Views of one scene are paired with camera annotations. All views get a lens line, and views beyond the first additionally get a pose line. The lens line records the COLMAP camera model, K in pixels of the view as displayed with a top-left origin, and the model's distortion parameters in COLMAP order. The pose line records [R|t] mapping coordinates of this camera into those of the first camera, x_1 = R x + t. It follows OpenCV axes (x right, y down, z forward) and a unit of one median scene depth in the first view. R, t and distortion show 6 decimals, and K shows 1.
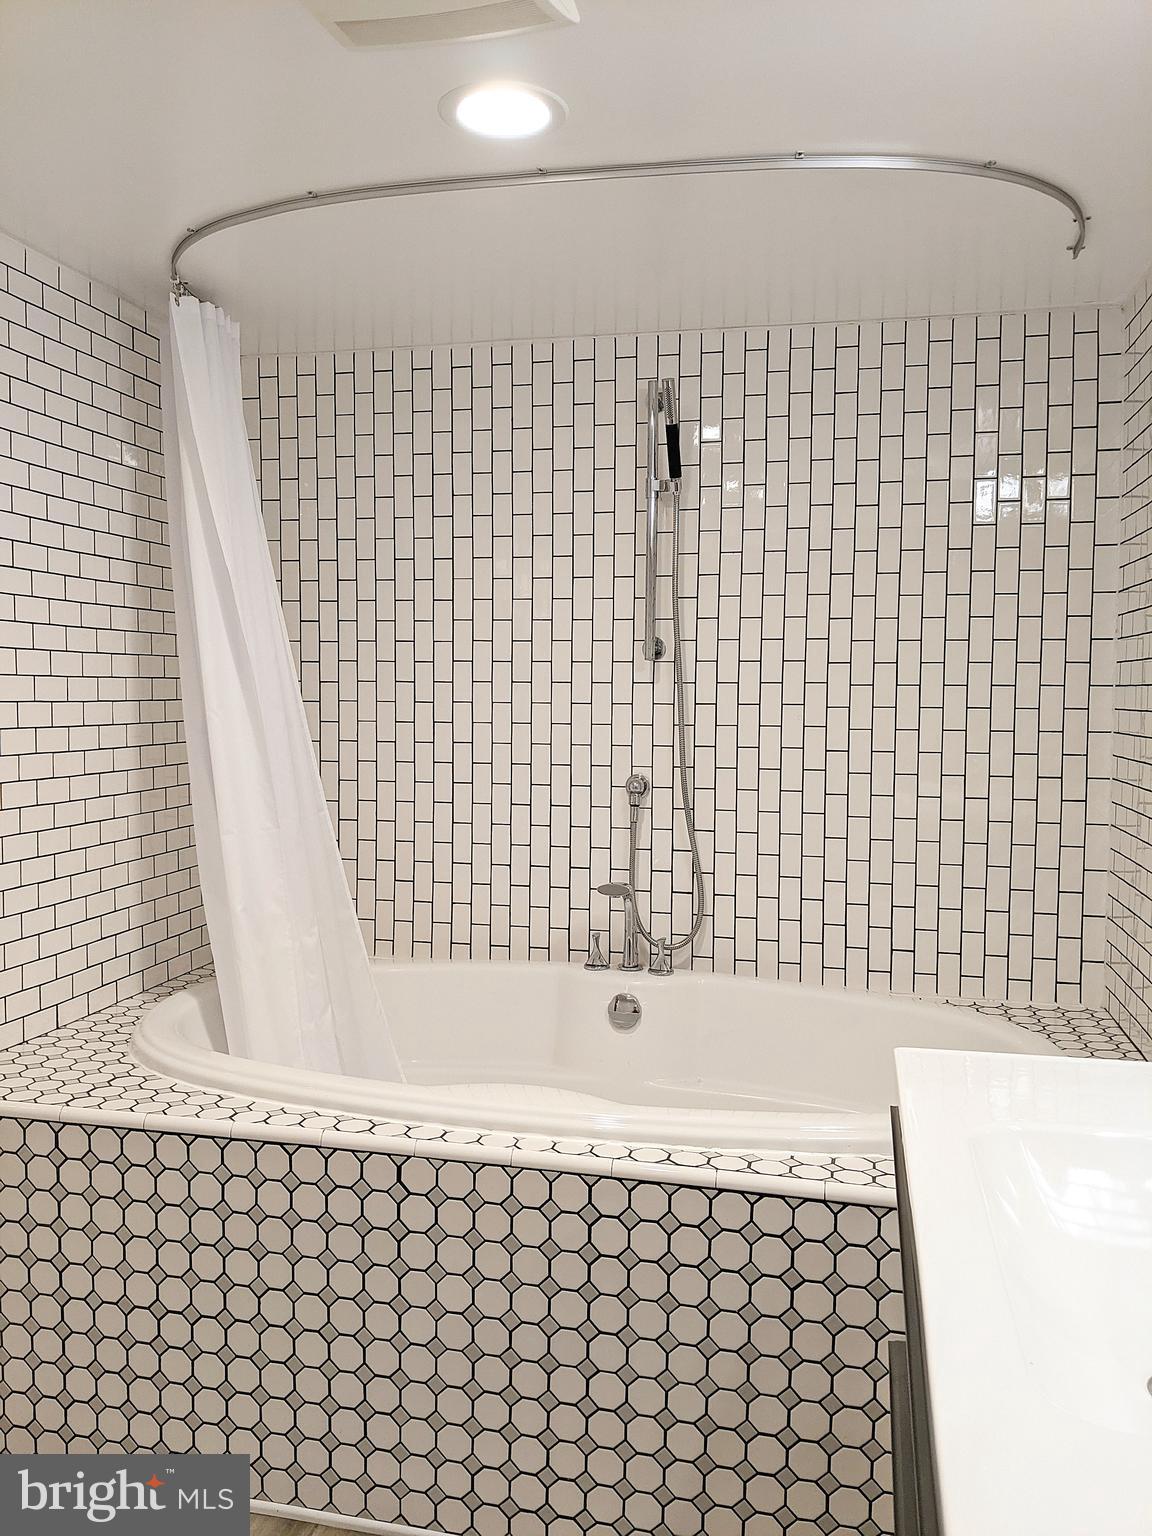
lens RADIAL K [[1243.6, 0, 545.3], [0, 1243.6, 739.7], [0, 0, 1]] dist [0.060250, -0.119702]
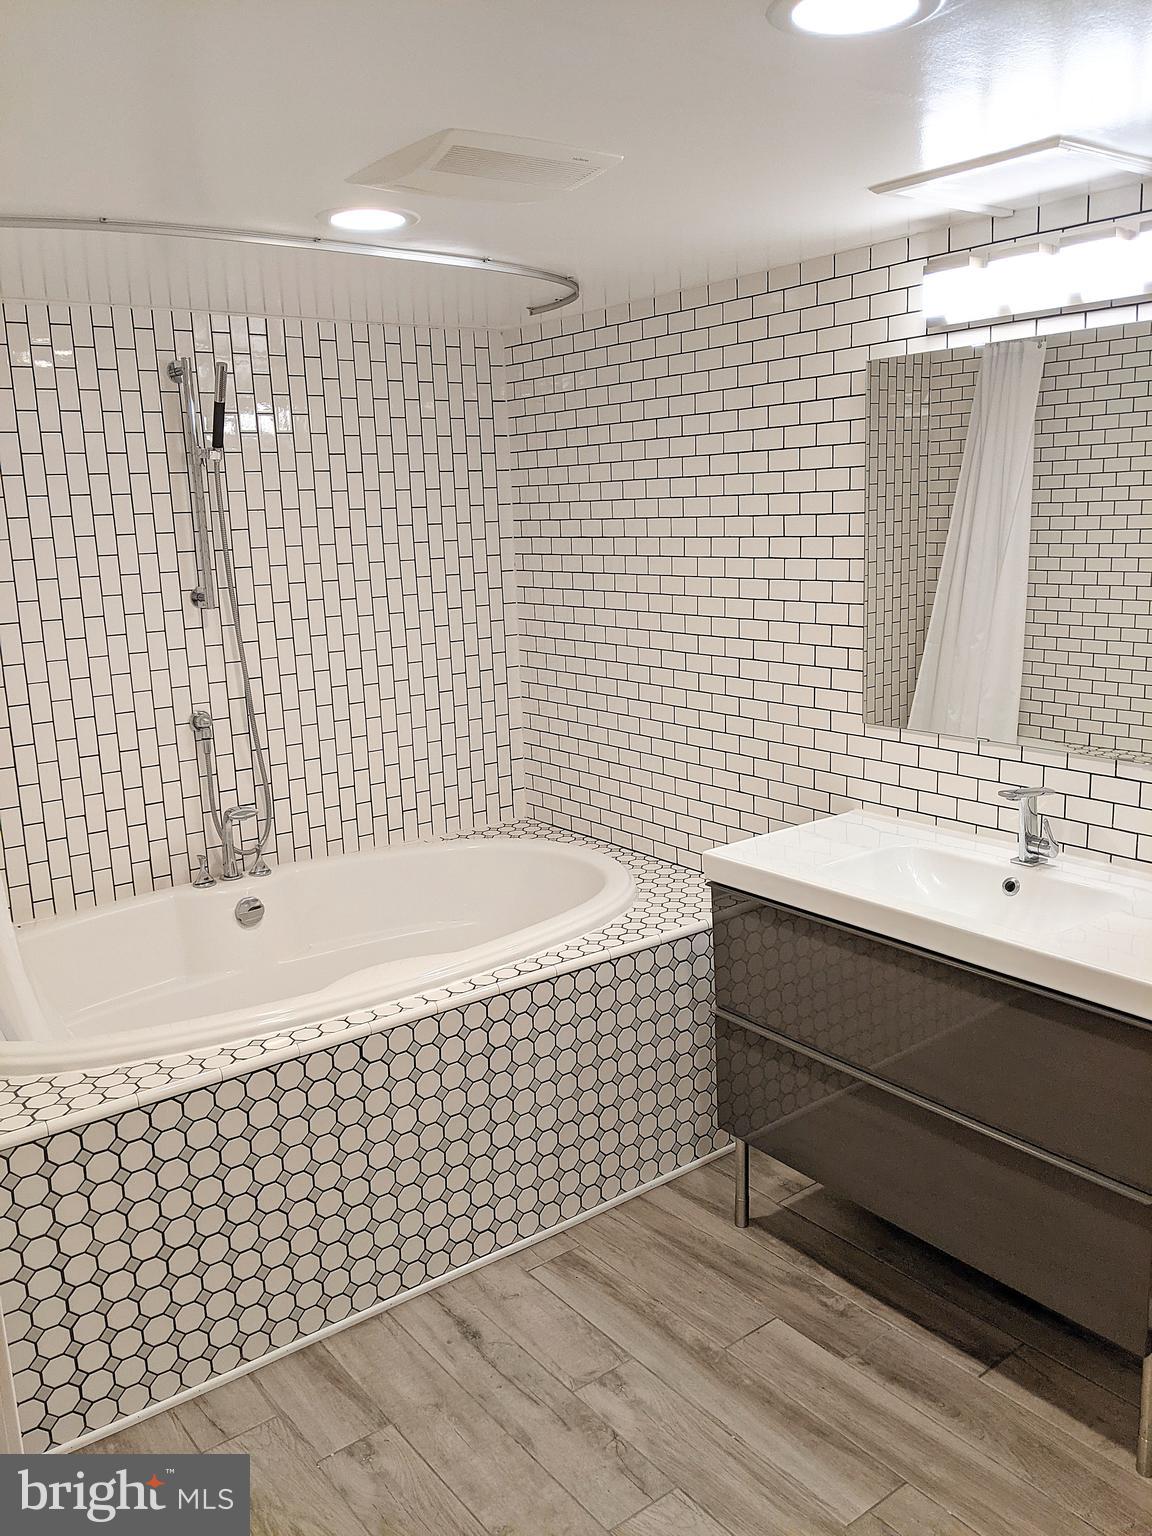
lens RADIAL K [[1243.6, 0, 644.2], [0, 1243.6, 717.9], [0, 0, 1]] dist [0.060250, -0.119702]
pose [[0.613752, -0.160578, 0.772996, -0.870298], [0.069551, 0.986288, 0.149663, -0.167794], [-0.786429, -0.038094, 0.616505, -0.022410]]
